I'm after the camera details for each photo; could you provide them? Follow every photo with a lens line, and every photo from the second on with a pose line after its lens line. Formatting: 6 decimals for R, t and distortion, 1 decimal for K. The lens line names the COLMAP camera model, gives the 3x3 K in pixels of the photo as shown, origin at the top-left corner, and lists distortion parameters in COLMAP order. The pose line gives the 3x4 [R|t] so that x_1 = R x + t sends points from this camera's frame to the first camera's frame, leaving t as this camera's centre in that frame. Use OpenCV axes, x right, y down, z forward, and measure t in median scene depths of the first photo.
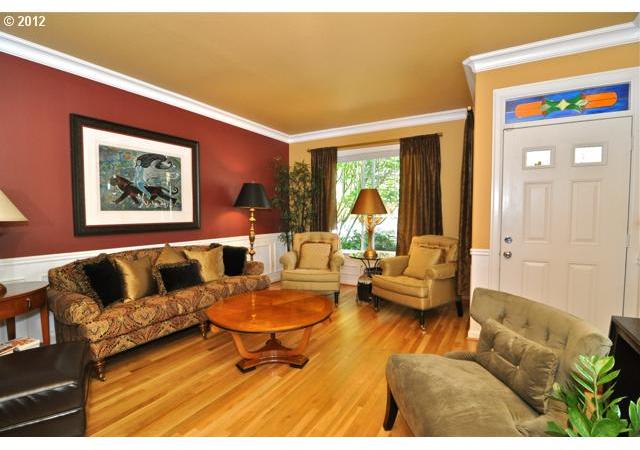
lens RADIAL K [[312.8, 0, 320.0], [0, 312.8, 225.0], [0, 0, 1]] dist [-0.000398, -0.014286]
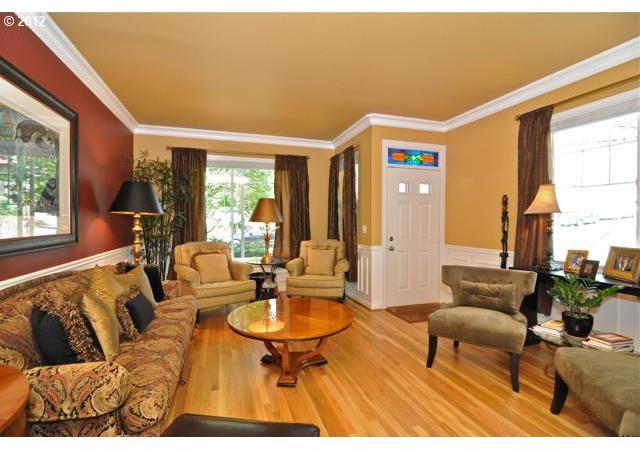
lens RADIAL K [[312.8, 0, 320.0], [0, 312.8, 225.0], [0, 0, 1]] dist [-0.000398, -0.014286]
pose [[0.658073, -0.005682, 0.752932, -0.557473], [0.024297, 0.999611, -0.013693, -0.006235], [-0.752562, 0.027305, 0.657956, 0.178981]]
